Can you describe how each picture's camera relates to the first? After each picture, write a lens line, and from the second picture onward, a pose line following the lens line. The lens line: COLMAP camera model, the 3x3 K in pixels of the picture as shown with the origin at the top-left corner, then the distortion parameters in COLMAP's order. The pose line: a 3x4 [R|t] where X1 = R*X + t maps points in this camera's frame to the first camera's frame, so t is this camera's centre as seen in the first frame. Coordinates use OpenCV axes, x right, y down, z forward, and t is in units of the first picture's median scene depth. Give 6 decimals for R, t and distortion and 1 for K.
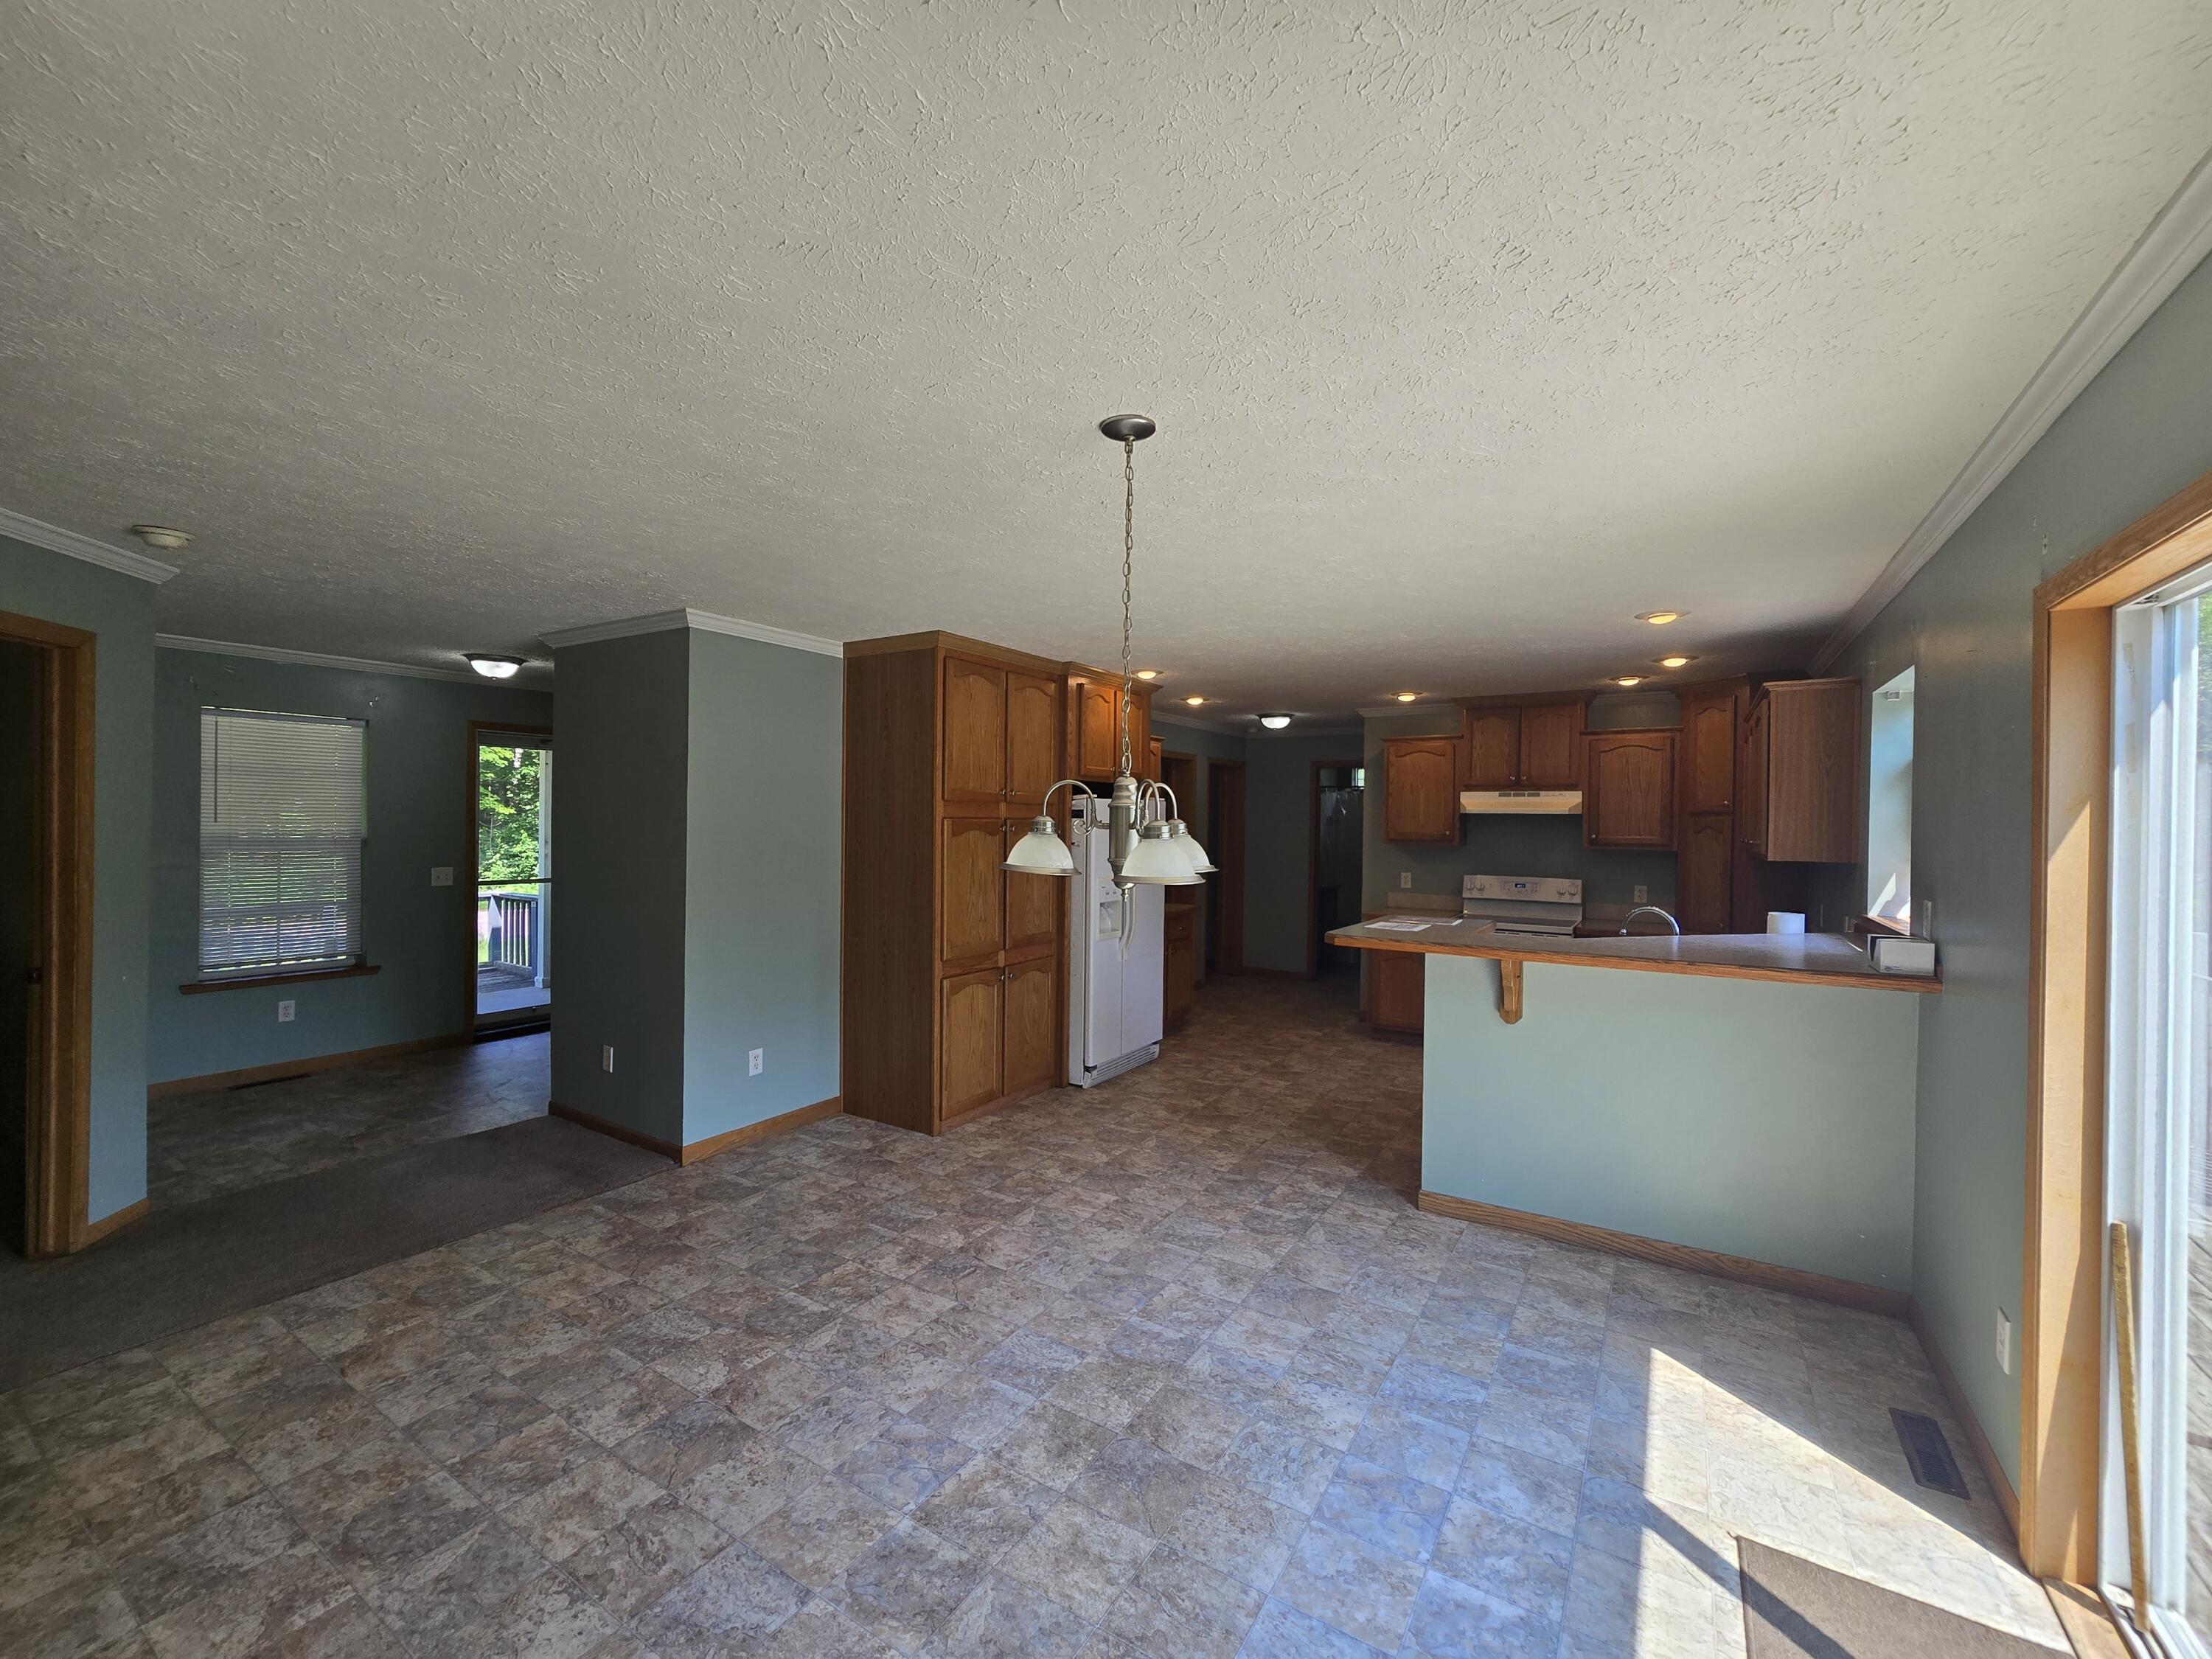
lens RADIAL K [[907.0, 0, 1093.0], [0, 907.0, 834.6], [0, 0, 1]] dist [-0.005603, 0.001781]
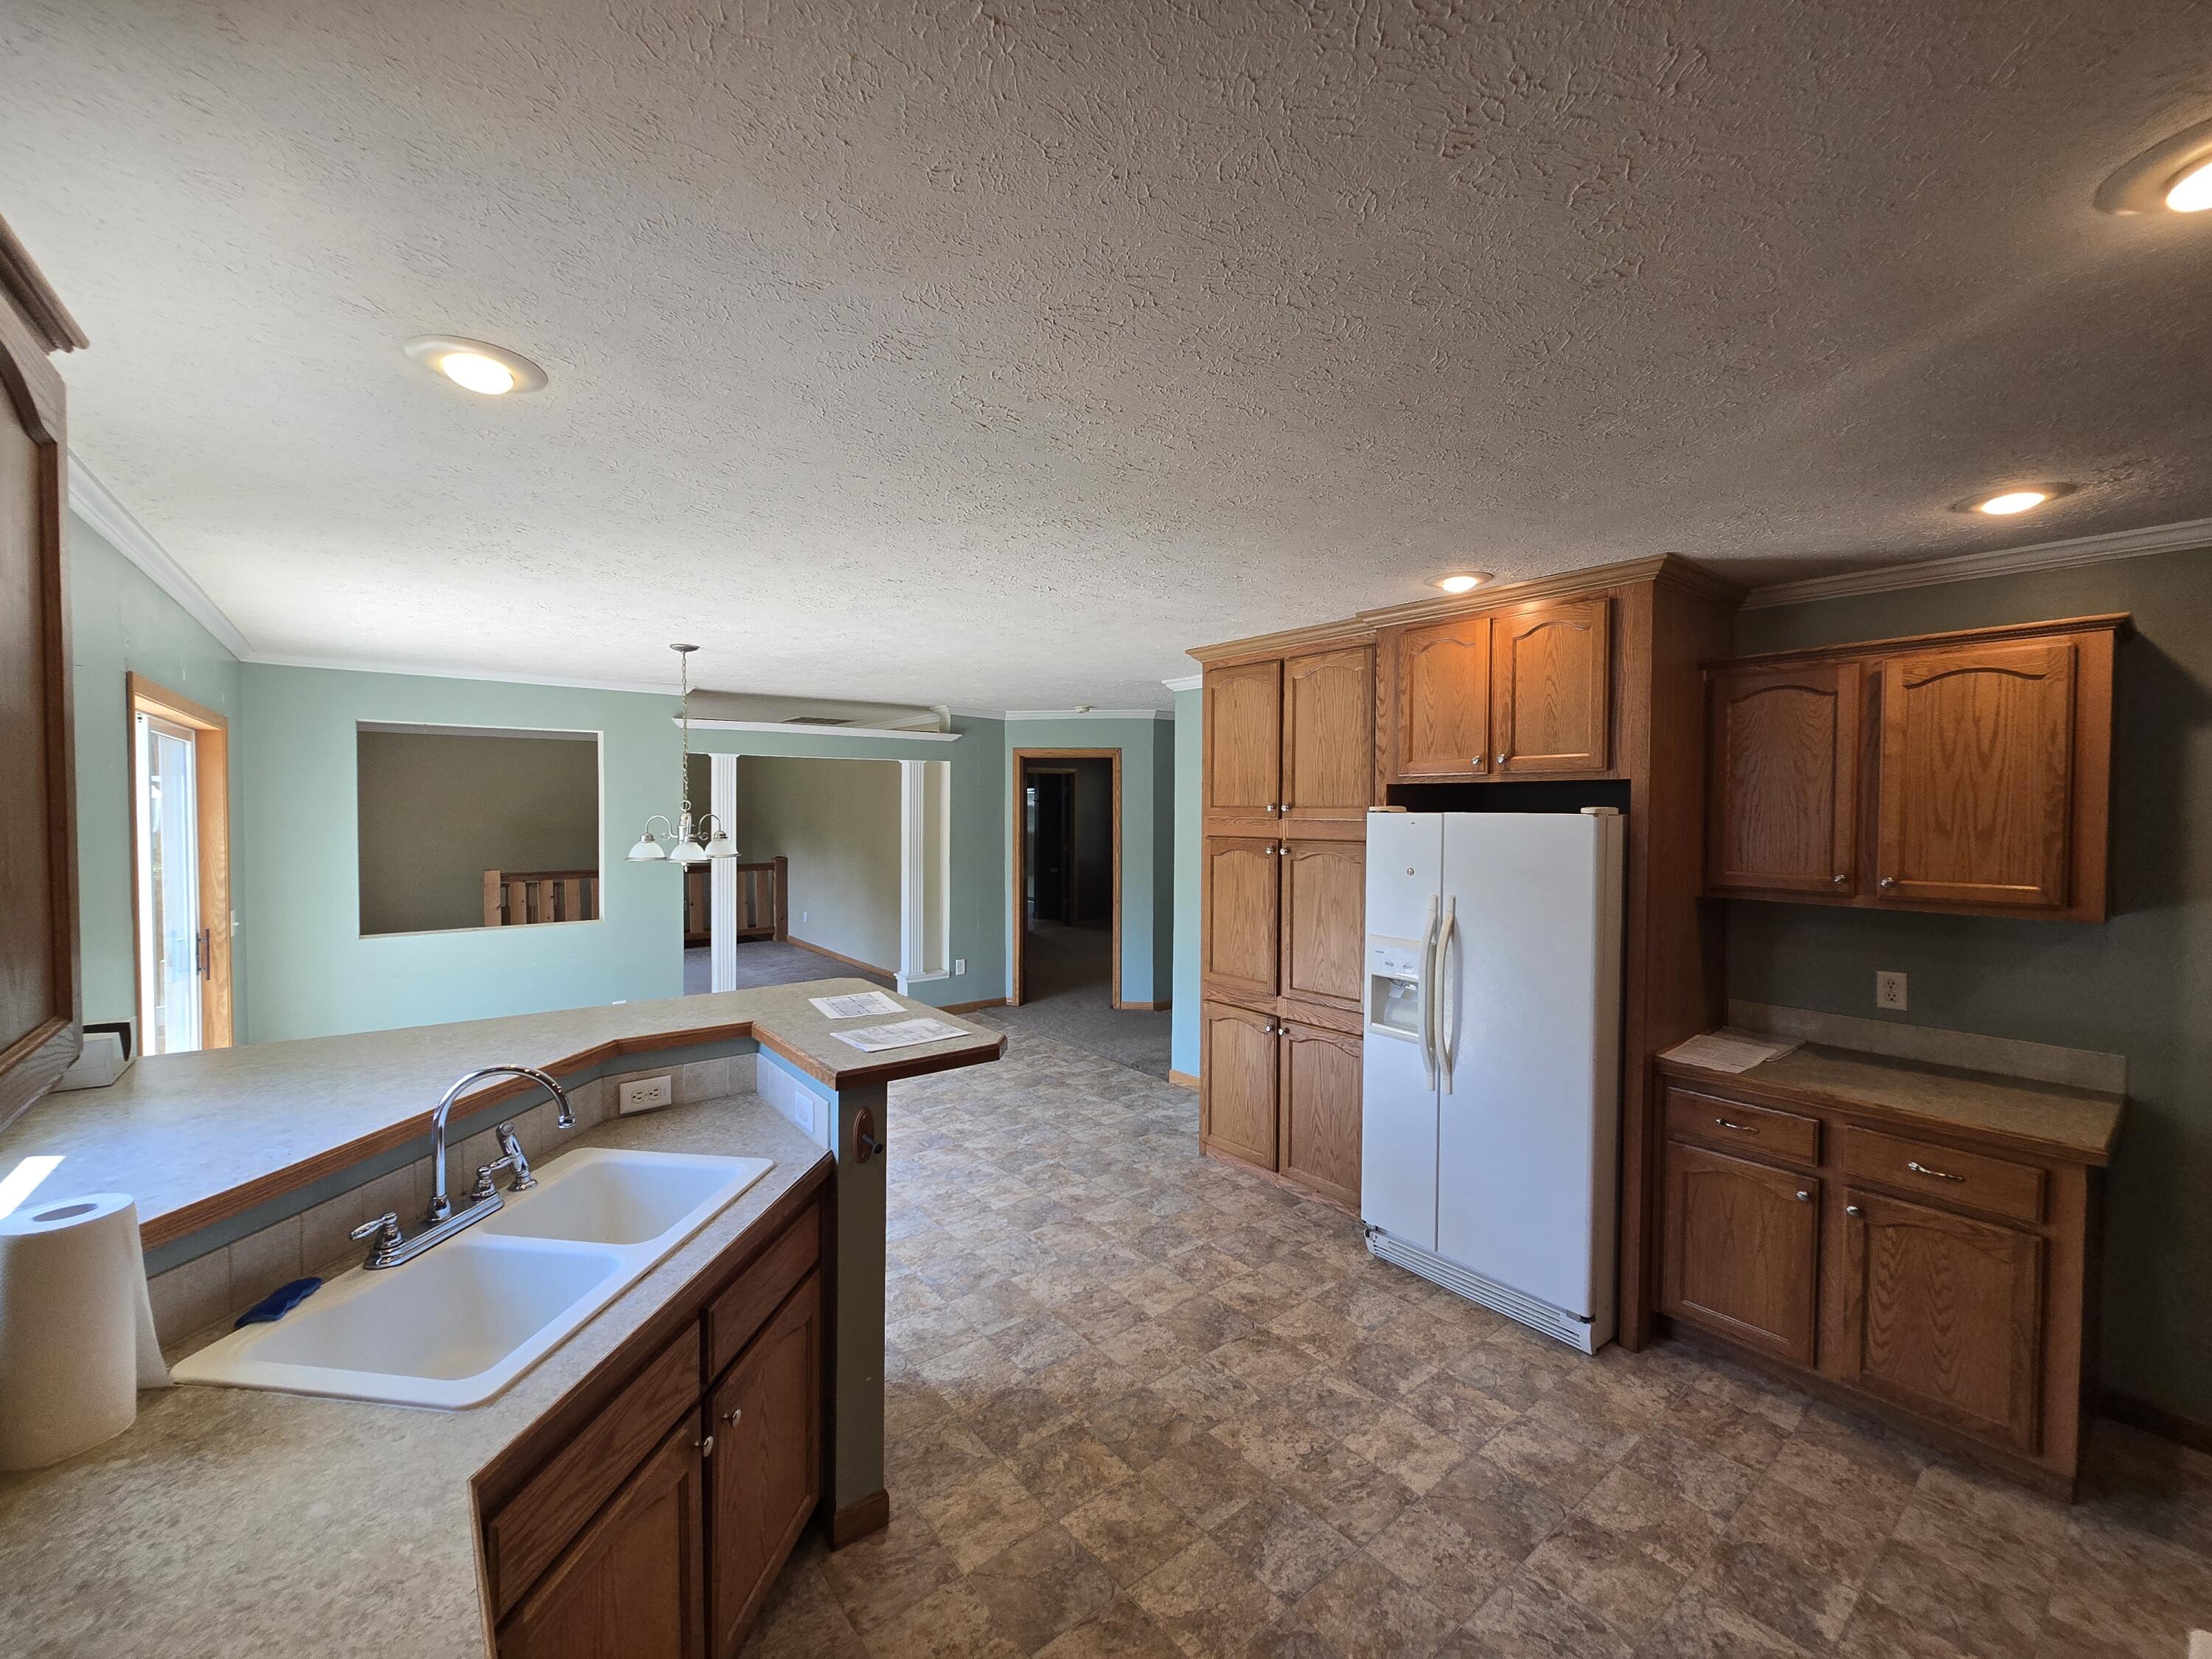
lens RADIAL K [[907.0, 0, 1102.5], [0, 907.0, 812.5], [0, 0, 1]] dist [-0.005603, 0.001781]
pose [[-0.324462, -0.005253, -0.945884, 0.856739], [-0.023907, 0.999711, 0.002648, -0.045451], [0.945597, 0.023472, -0.324494, 1.289548]]
